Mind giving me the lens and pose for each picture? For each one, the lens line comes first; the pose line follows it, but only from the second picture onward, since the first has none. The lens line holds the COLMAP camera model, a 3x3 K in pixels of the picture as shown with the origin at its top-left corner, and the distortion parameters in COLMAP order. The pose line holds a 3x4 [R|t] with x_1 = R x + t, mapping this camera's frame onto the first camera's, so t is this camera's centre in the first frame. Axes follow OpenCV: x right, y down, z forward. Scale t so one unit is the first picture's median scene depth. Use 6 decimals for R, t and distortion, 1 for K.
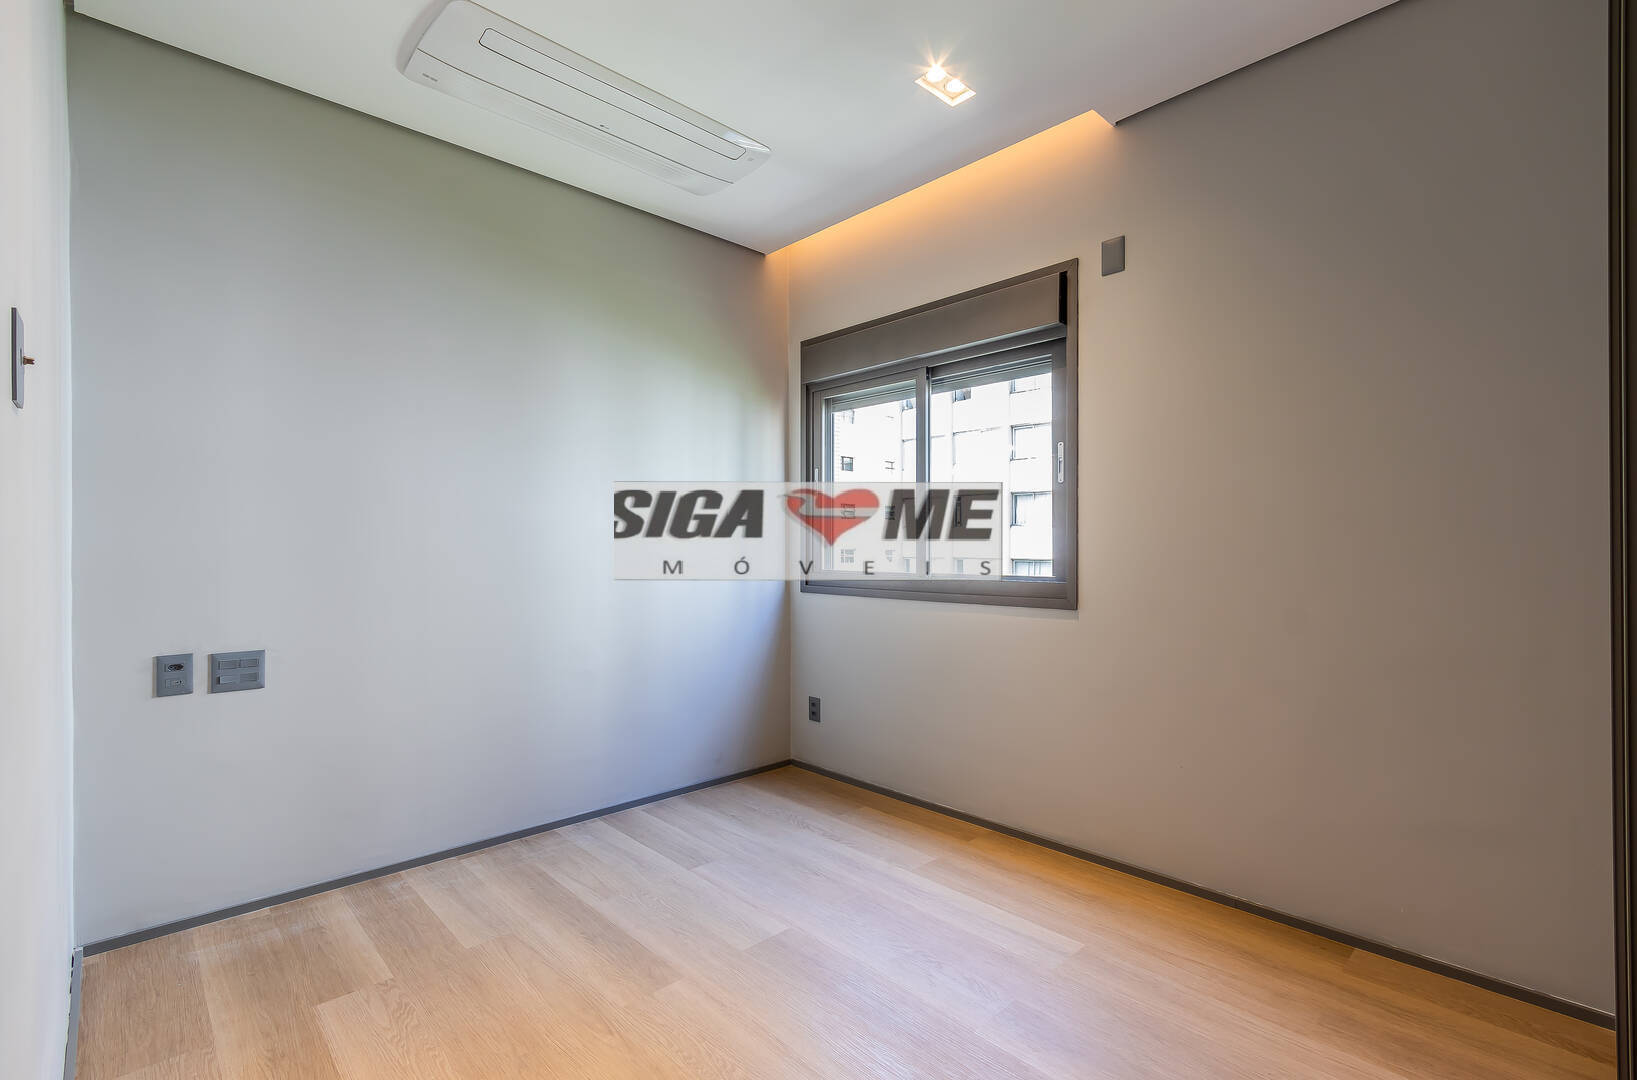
lens RADIAL K [[740.0, 0, 824.4], [0, 740.0, 545.6], [0, 0, 1]] dist [0.004171, -0.000401]
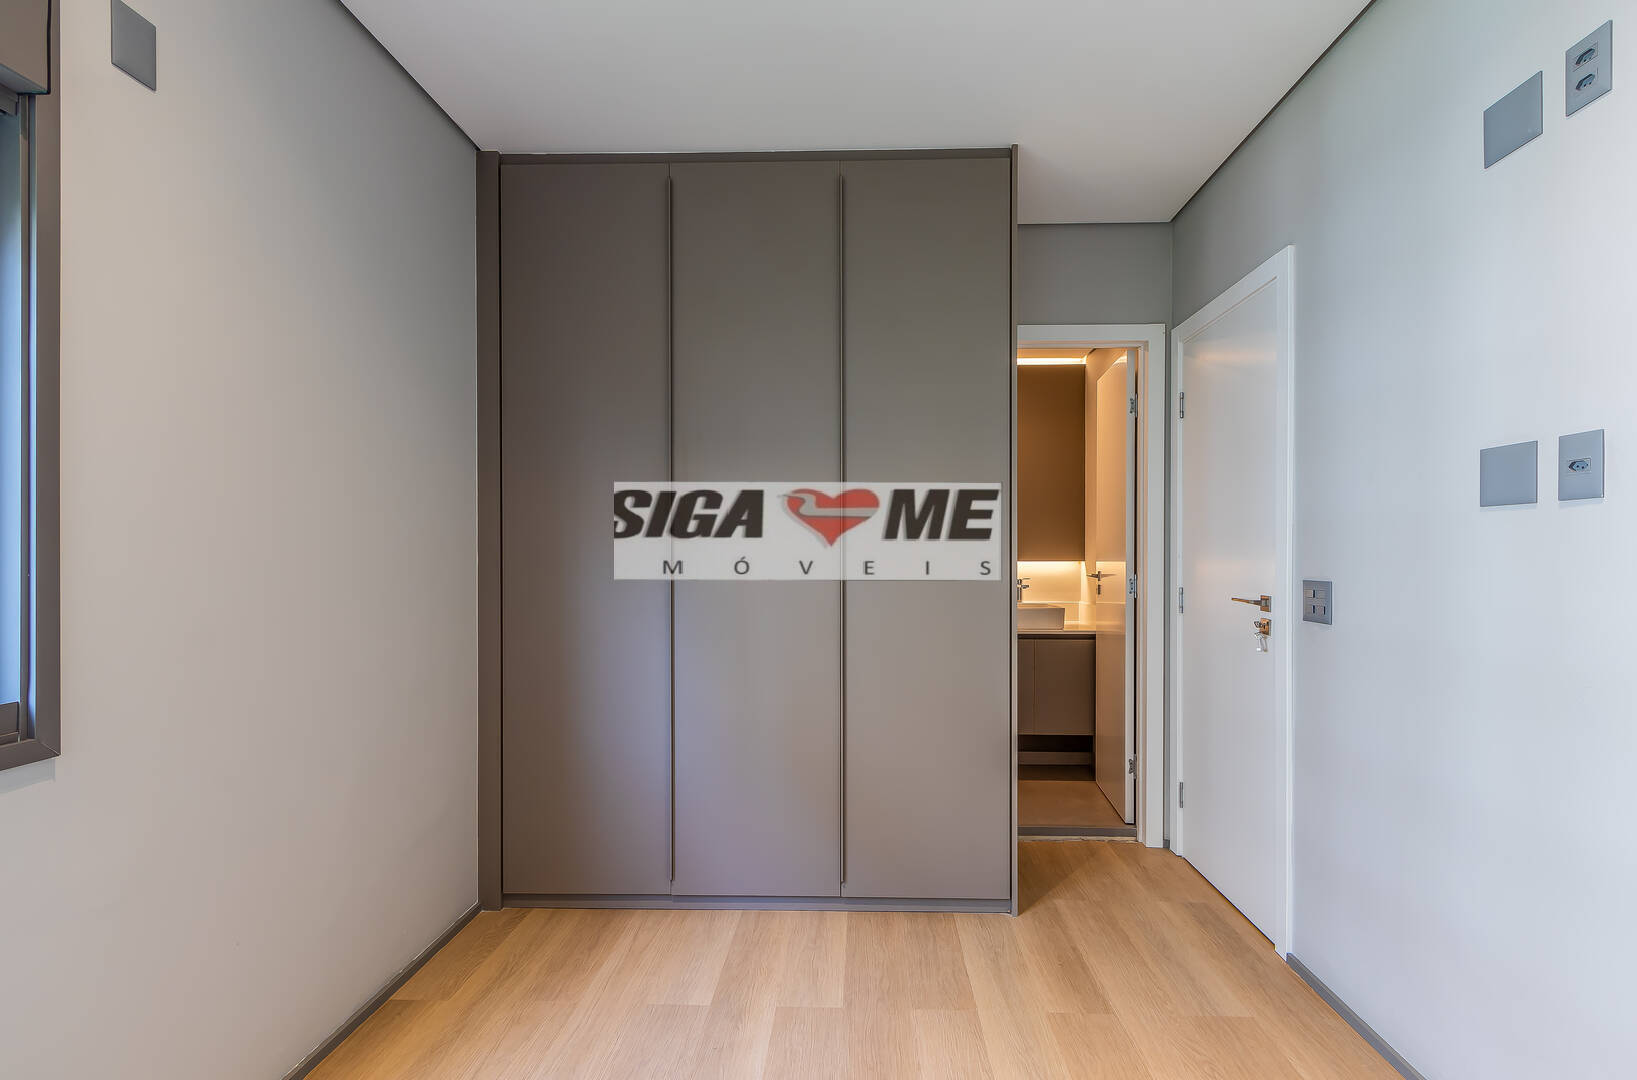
lens RADIAL K [[750.6, 0, 830.4], [0, 750.6, 546.1], [0, 0, 1]] dist [0.003594, 0.000570]
pose [[-0.695368, 0.004661, 0.718639, -0.326861], [0.000049, 0.999979, -0.006439, -0.038563], [-0.718654, -0.004442, -0.695353, 1.025634]]
